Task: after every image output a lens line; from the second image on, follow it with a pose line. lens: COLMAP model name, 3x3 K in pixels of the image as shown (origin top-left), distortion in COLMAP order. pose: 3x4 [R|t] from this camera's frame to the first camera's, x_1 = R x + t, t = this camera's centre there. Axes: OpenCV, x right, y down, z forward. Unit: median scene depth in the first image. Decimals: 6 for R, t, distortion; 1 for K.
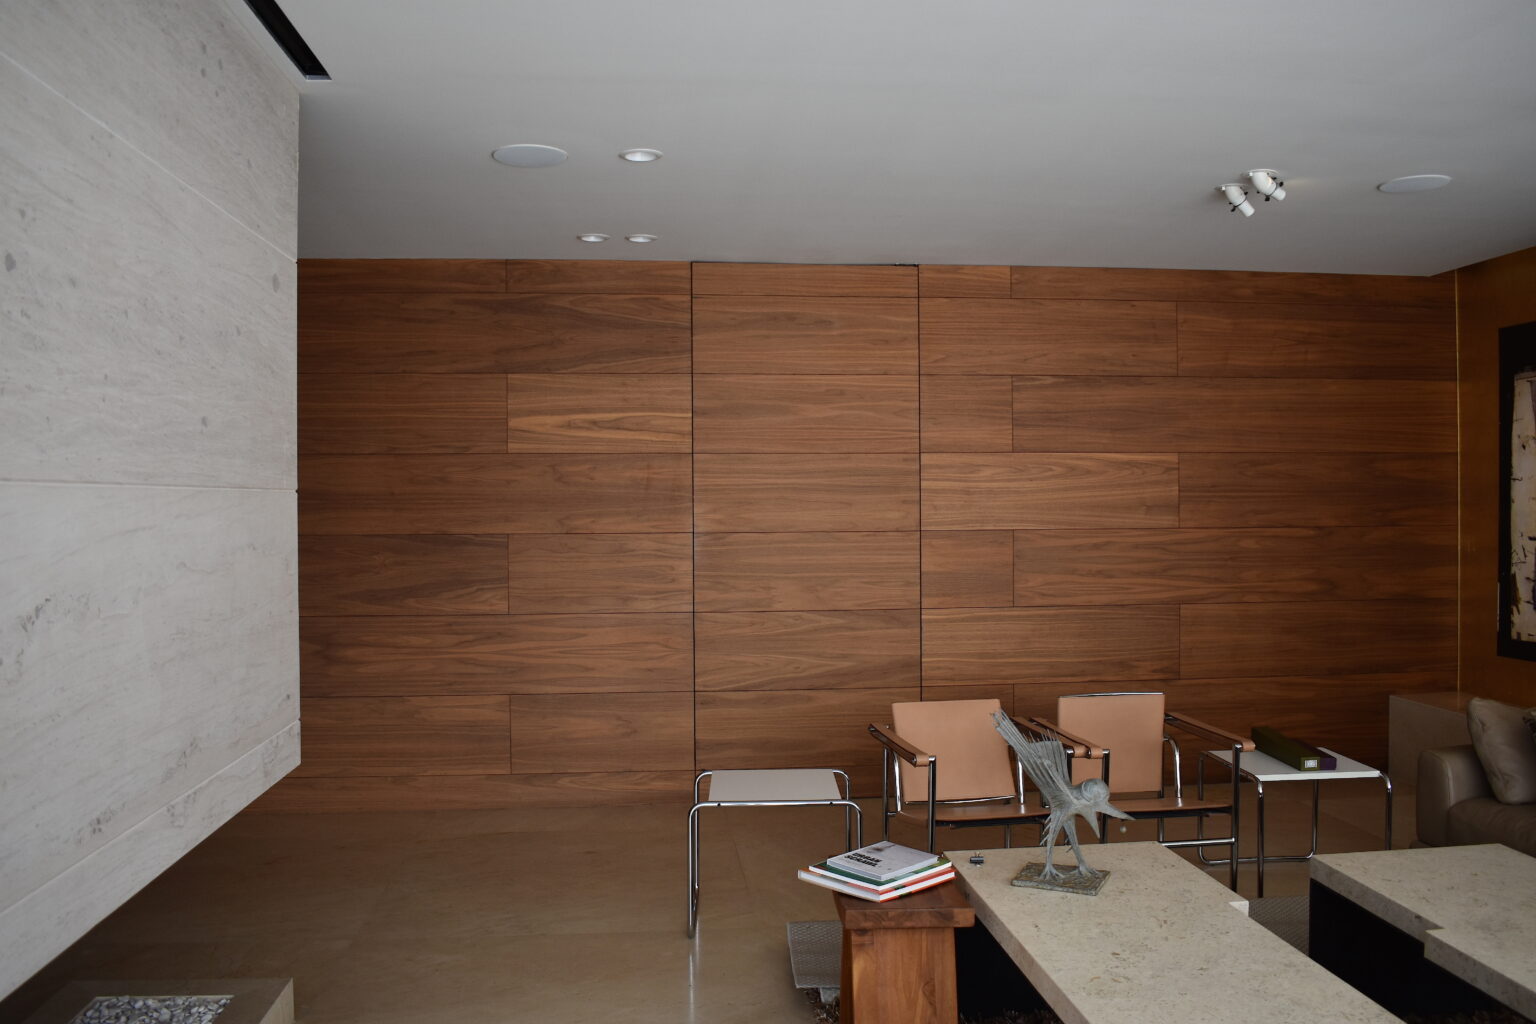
lens RADIAL K [[1322.2, 0, 770.2], [0, 1322.2, 509.0], [0, 0, 1]] dist [-0.067479, -0.003166]
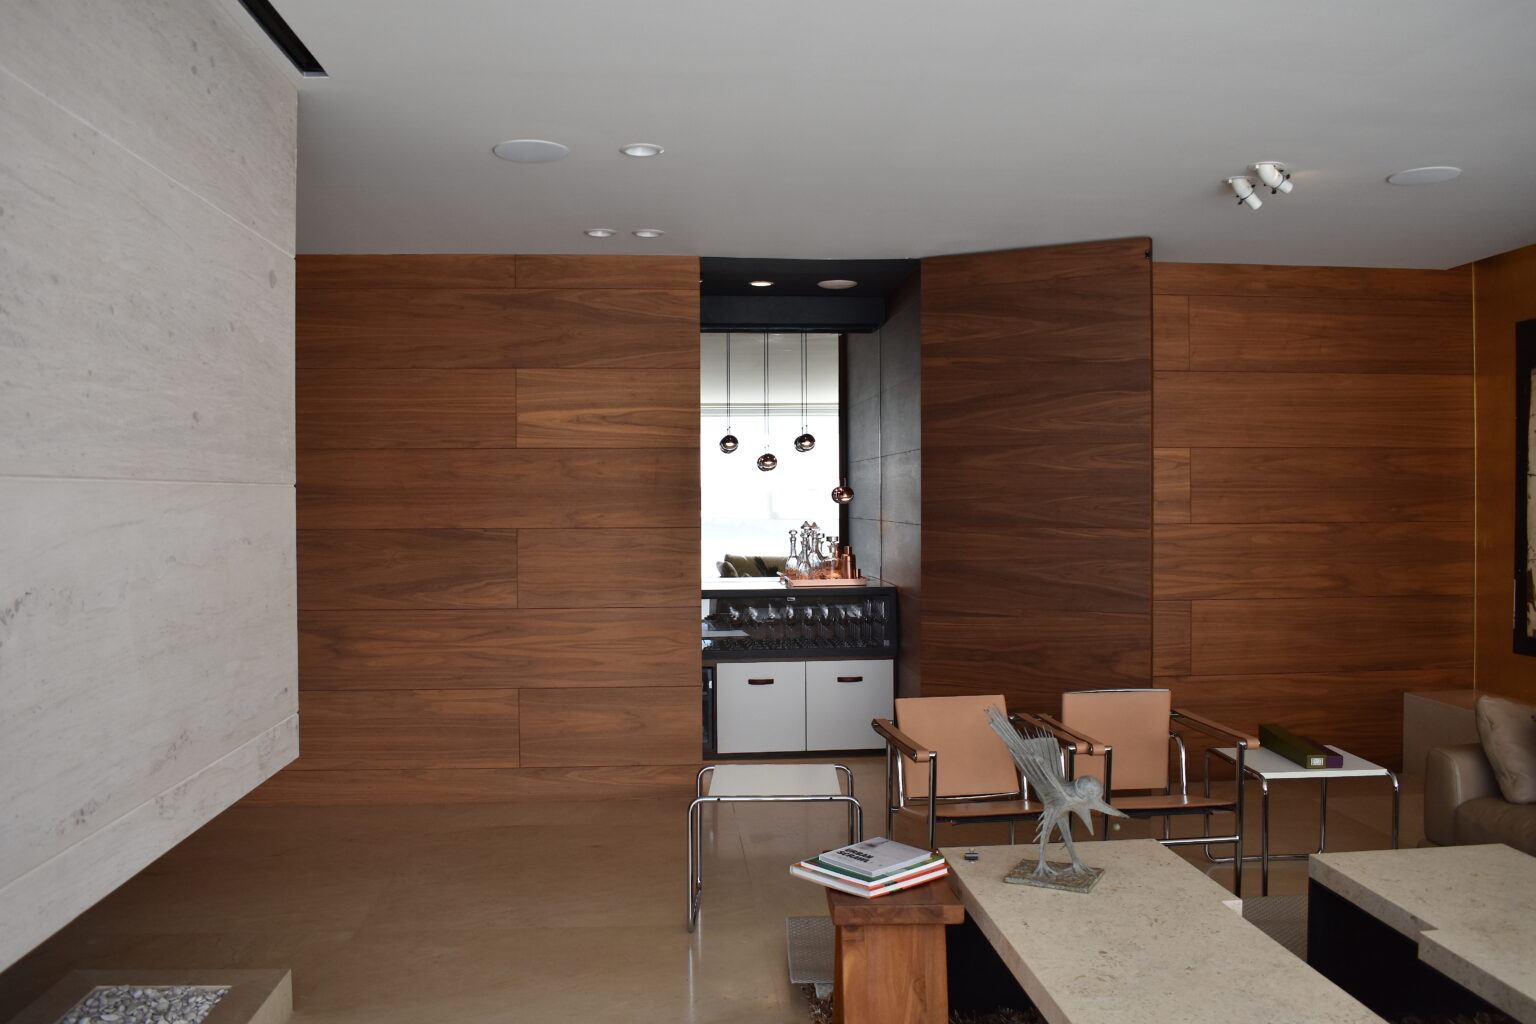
lens RADIAL K [[1322.2, 0, 770.2], [0, 1322.2, 508.7], [0, 0, 1]] dist [-0.067479, -0.003166]
pose [[0.999779, 0.001295, -0.020980, 0.020611], [-0.001215, 0.999992, 0.003862, -0.000218], [0.020984, -0.003836, 0.999772, 0.001294]]
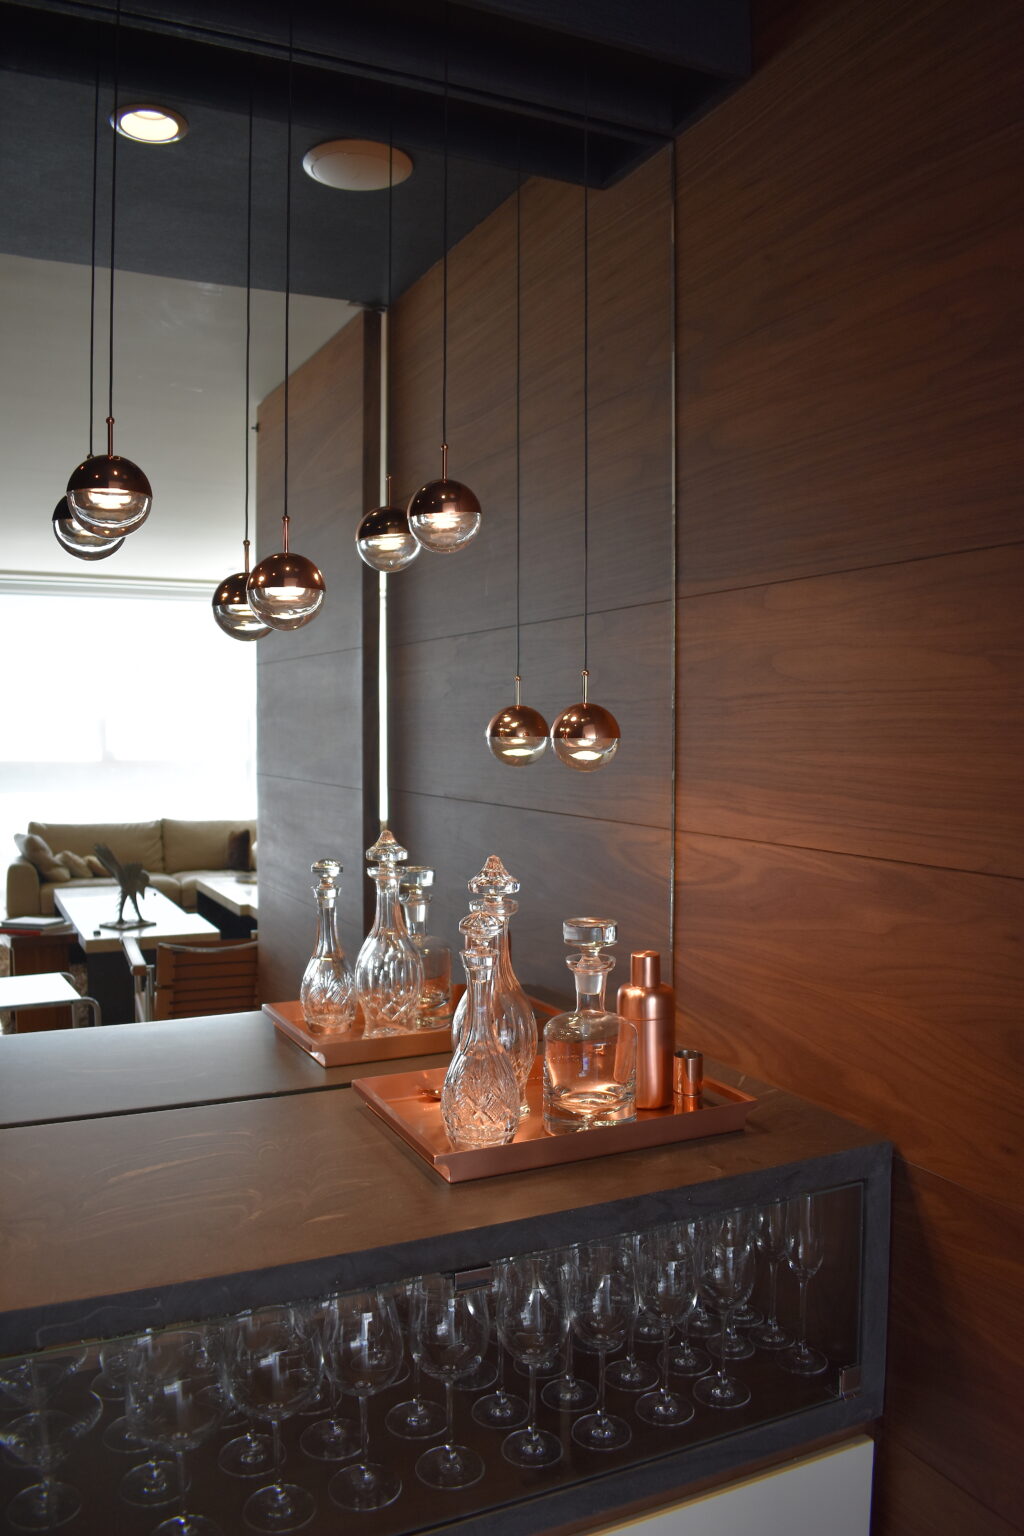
lens RADIAL K [[1177.3, 0, 511.3], [0, 1177.3, 763.9], [0, 0, 1]] dist [-0.039192, 0.000711]
pose [[0.940583, -0.000198, 0.339563, -0.049517], [-0.008991, 0.999635, 0.025488, -0.008885], [-0.339444, -0.027027, 0.940238, 1.012493]]
